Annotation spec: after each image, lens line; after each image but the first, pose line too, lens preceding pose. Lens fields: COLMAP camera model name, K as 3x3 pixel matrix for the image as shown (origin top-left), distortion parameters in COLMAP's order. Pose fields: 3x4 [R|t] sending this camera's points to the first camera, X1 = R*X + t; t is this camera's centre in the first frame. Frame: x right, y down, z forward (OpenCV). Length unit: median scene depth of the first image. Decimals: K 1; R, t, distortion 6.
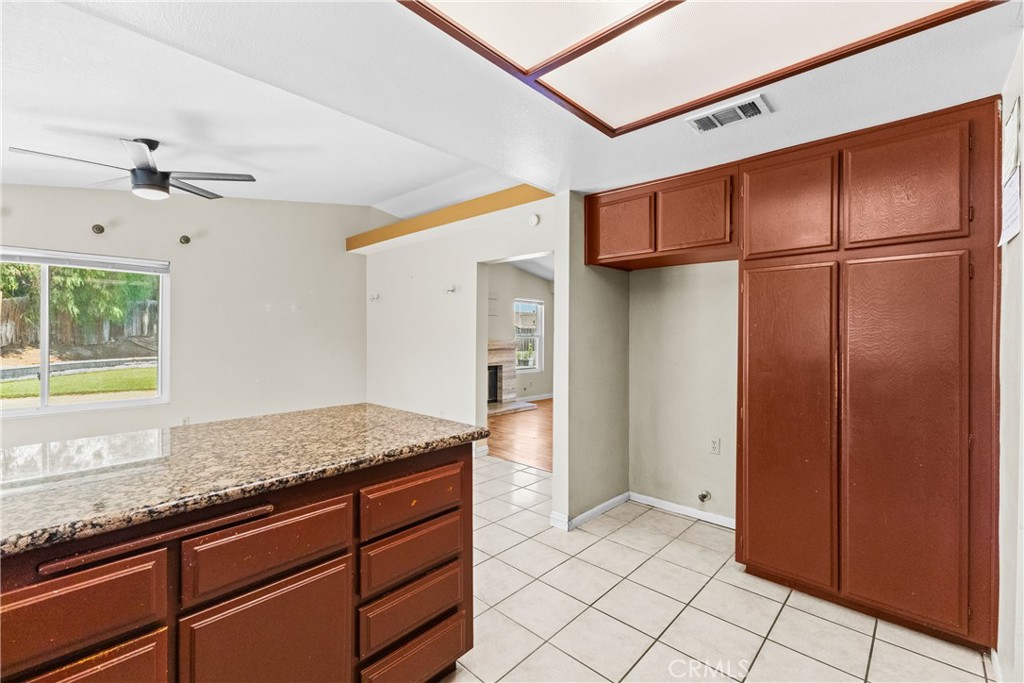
lens RADIAL K [[443.0, 0, 511.4], [0, 443.0, 336.3], [0, 0, 1]] dist [0.000587, -0.001085]
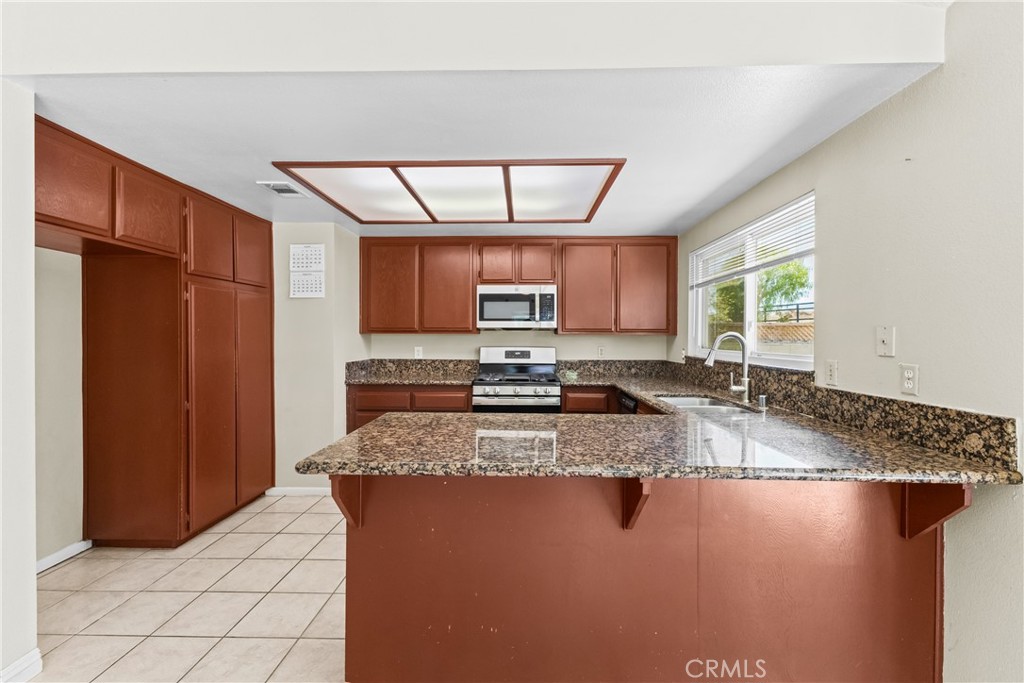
lens RADIAL K [[443.0, 0, 511.9], [0, 443.0, 341.1], [0, 0, 1]] dist [0.000587, -0.001085]
pose [[-0.672530, -0.007304, 0.740034, -0.883142], [0.000461, 0.999947, 0.010288, -0.005787], [-0.740070, 0.007261, -0.672491, 1.131479]]
